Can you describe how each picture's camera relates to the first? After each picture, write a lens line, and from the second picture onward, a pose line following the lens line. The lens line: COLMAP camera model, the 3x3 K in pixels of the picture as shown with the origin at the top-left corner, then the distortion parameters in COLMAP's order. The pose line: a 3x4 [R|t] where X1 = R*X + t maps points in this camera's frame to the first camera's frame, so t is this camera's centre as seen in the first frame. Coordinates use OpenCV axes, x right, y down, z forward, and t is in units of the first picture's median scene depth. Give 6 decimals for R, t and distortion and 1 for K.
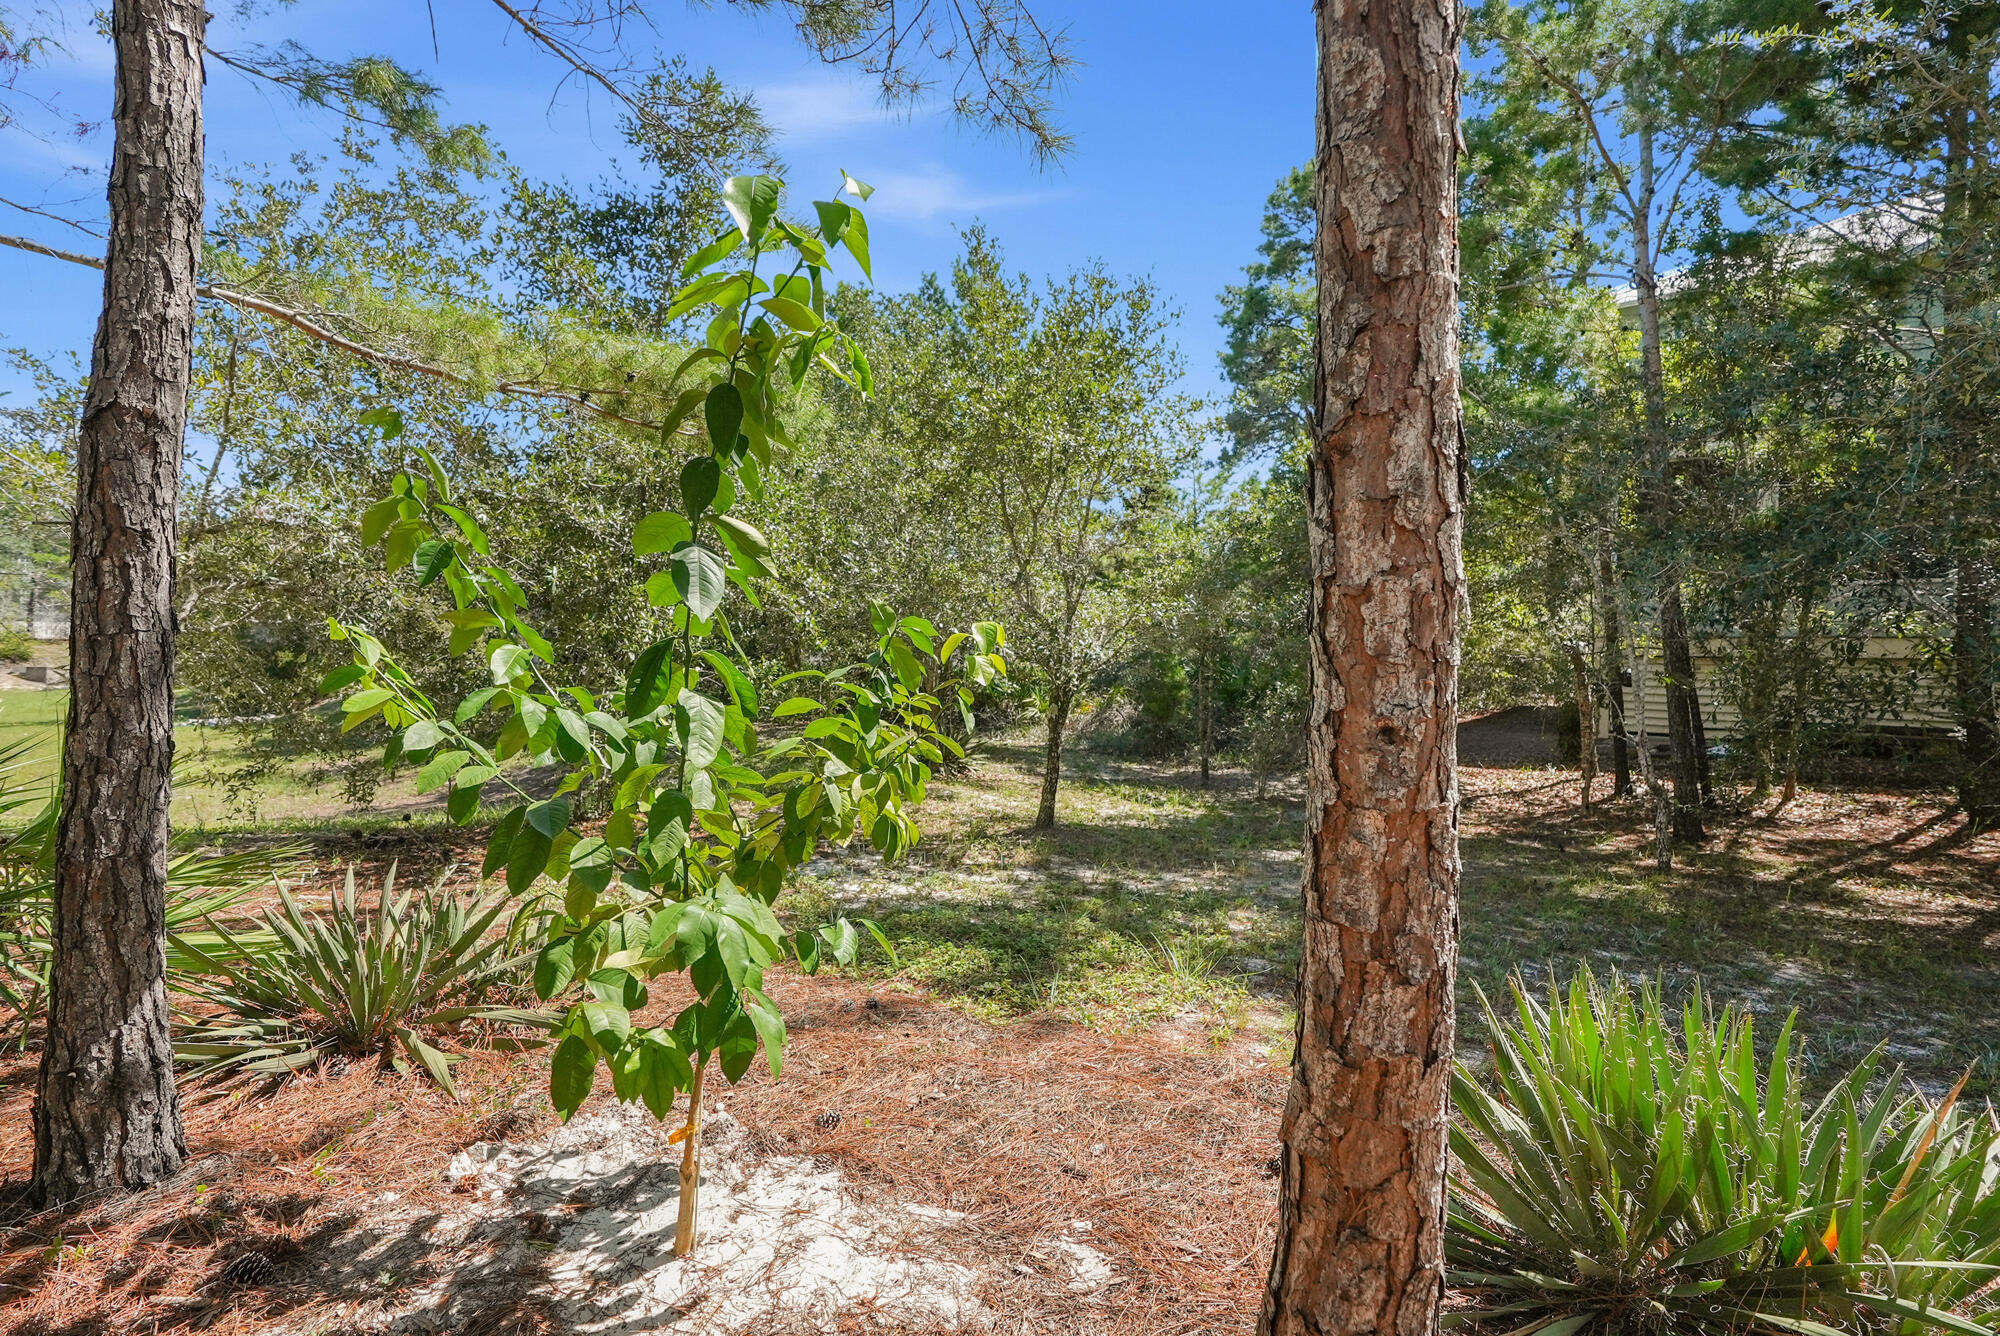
lens RADIAL K [[925.3, 0, 994.2], [0, 925.3, 642.2], [0, 0, 1]] dist [-0.012093, 0.000828]
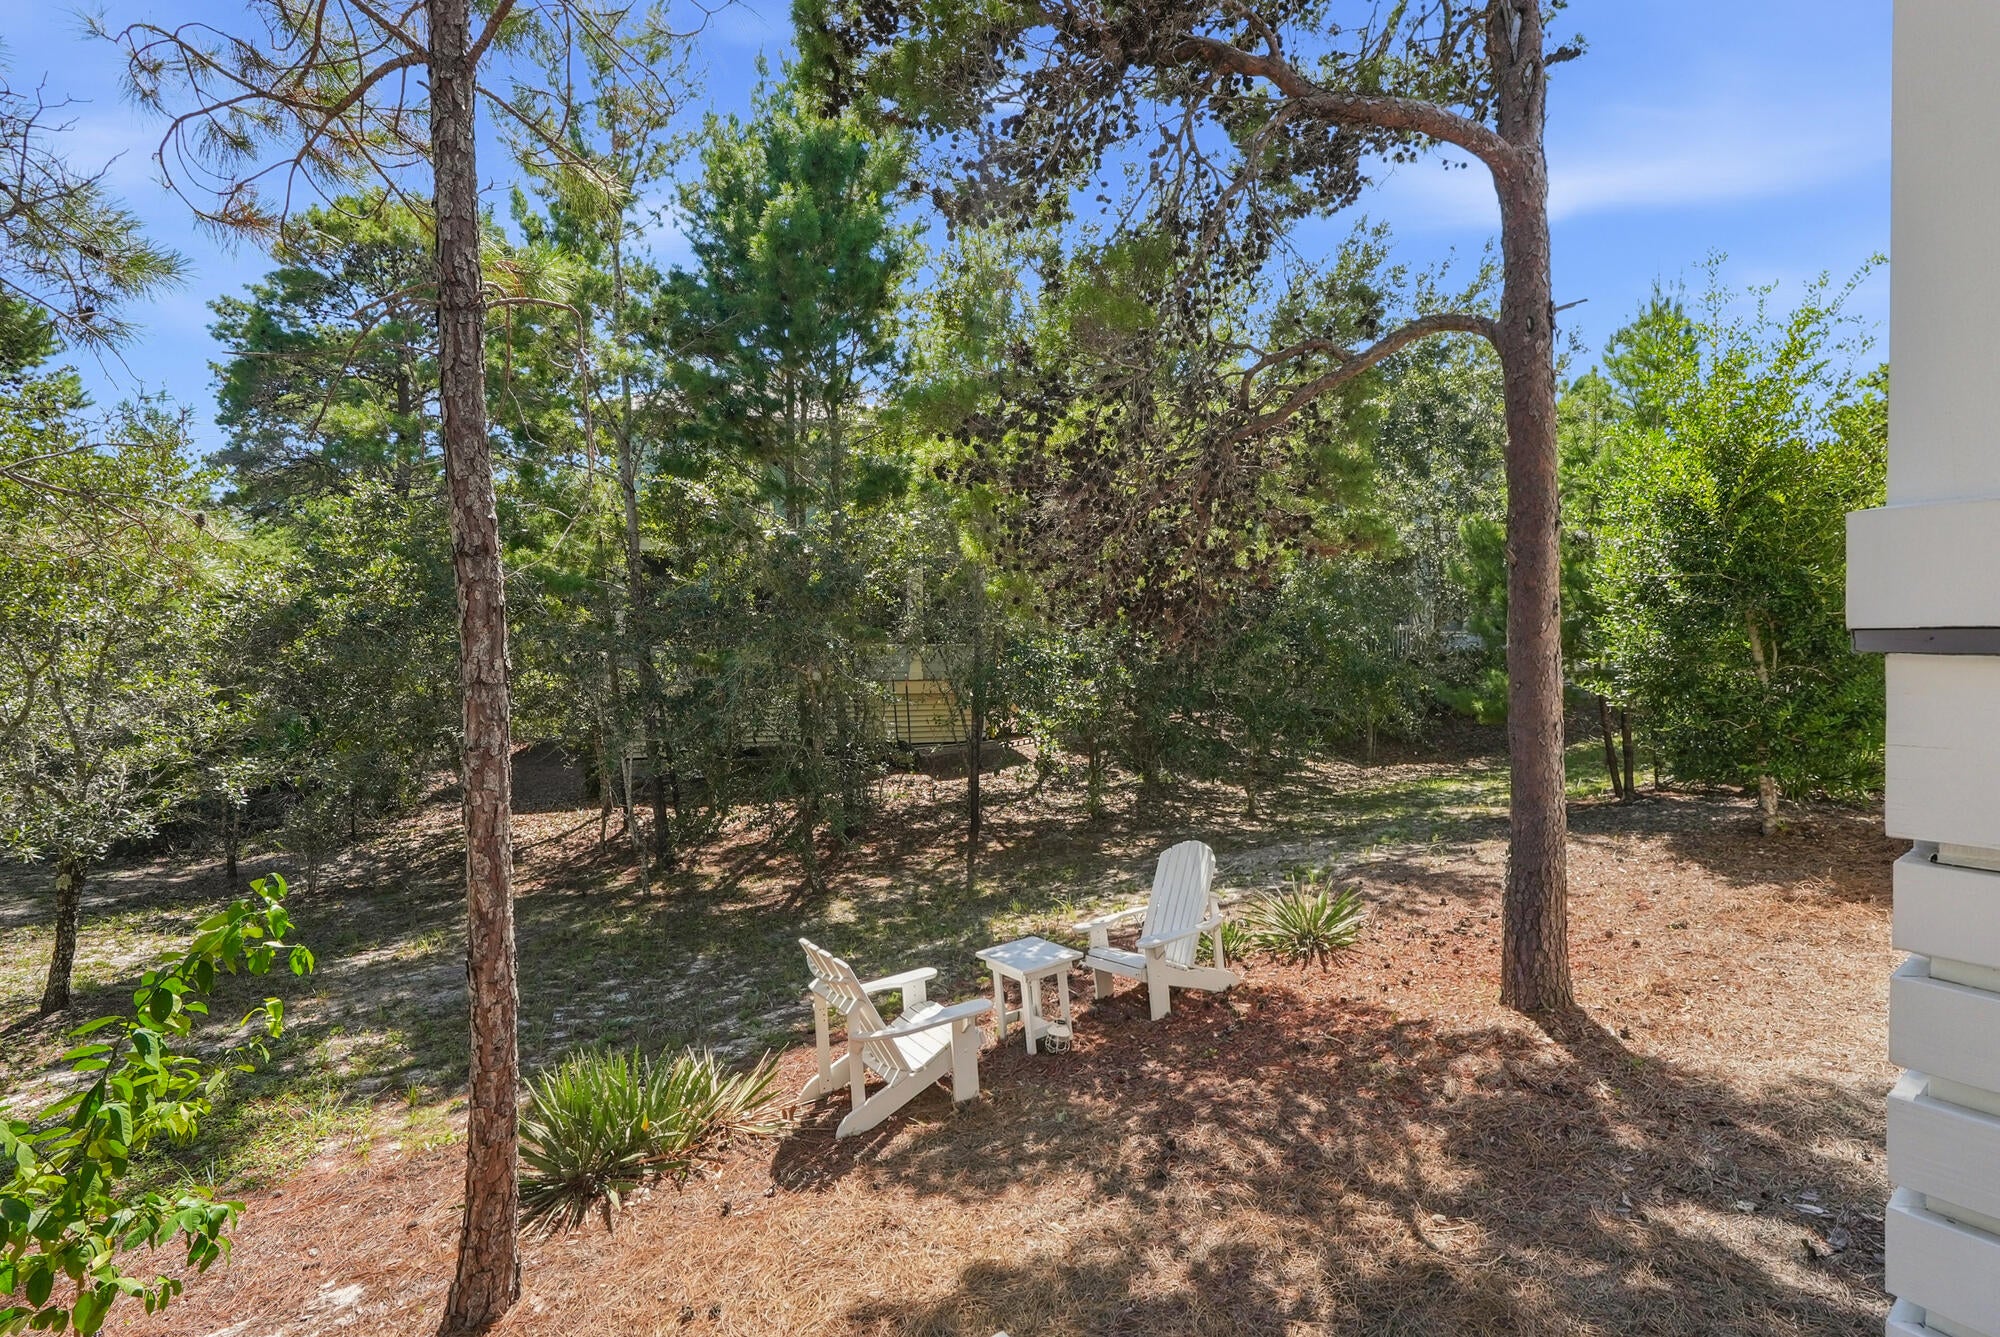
lens RADIAL K [[925.3, 0, 994.2], [0, 925.3, 642.7], [0, 0, 1]] dist [-0.012093, 0.000828]
pose [[0.574710, -0.031338, 0.817757, -0.156747], [0.021706, 0.999499, 0.023047, -0.179404], [-0.818069, 0.004505, 0.575102, -0.309215]]
